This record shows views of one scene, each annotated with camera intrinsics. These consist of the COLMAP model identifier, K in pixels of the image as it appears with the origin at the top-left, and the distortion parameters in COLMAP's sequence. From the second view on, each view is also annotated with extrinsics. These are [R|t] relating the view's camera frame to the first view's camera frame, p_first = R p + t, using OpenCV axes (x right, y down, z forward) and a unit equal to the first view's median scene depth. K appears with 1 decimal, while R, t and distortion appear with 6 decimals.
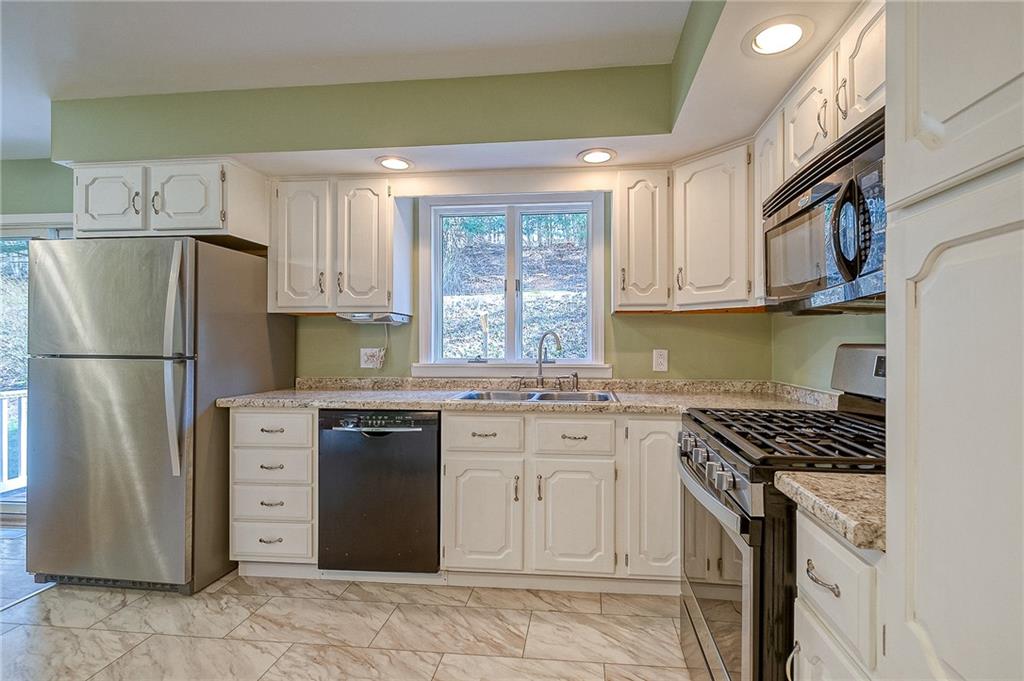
lens RADIAL K [[473.4, 0, 512.0], [0, 473.4, 340.5], [0, 0, 1]] dist [0.009610, -0.001283]
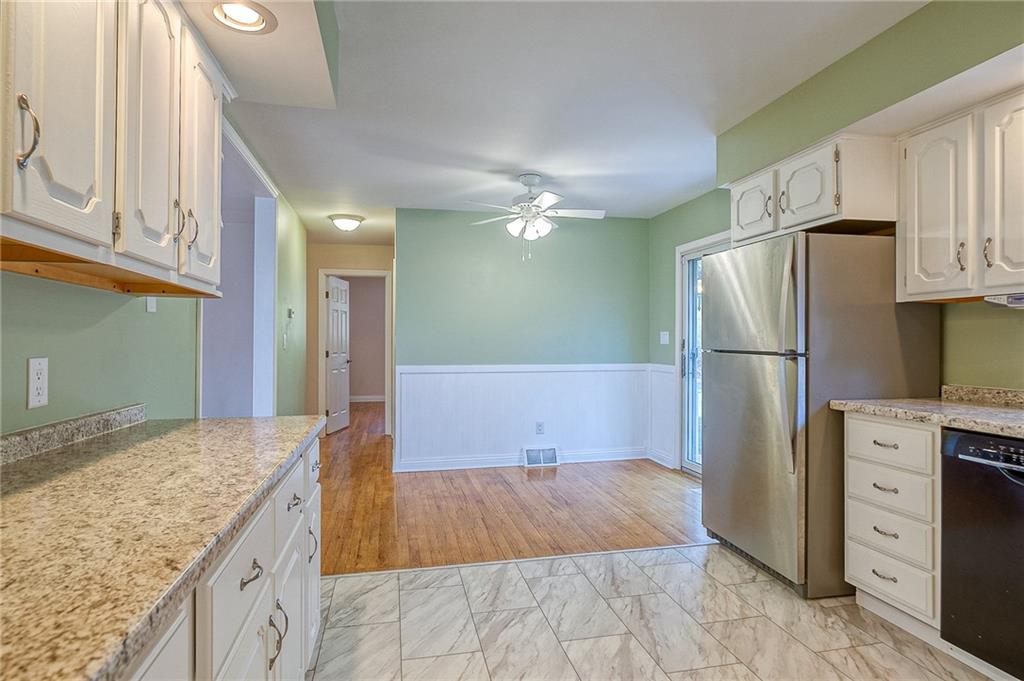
lens RADIAL K [[557.4, 0, 512.0], [0, 557.4, 340.5], [0, 0, 1]] dist [0.024251, 0.000313]
pose [[0.336400, -0.002375, -0.941716, 0.200982], [0.008251, 0.999966, 0.000426, 0.001256], [0.941683, -0.007914, 0.336408, 0.051193]]
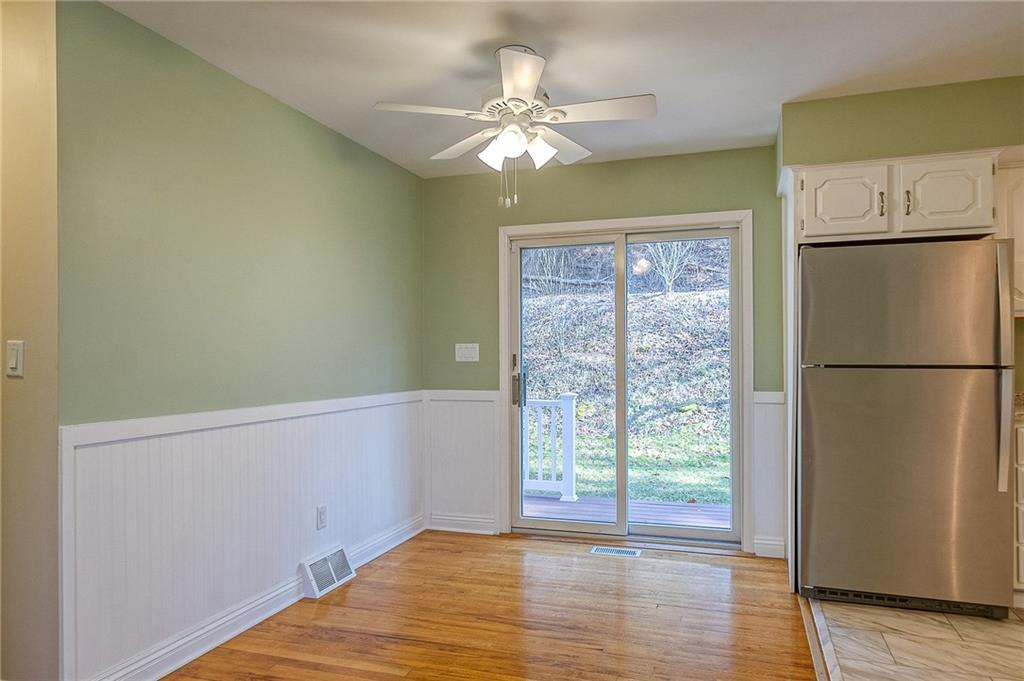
lens RADIAL K [[648.6, 0, 512.9], [0, 648.6, 357.5], [0, 0, 1]] dist [0.002222, -0.000277]
pose [[0.980003, -0.007100, -0.198855, -1.339295], [0.008694, 0.999937, 0.007145, -0.000654], [0.198791, -0.008731, 0.980003, -0.433845]]
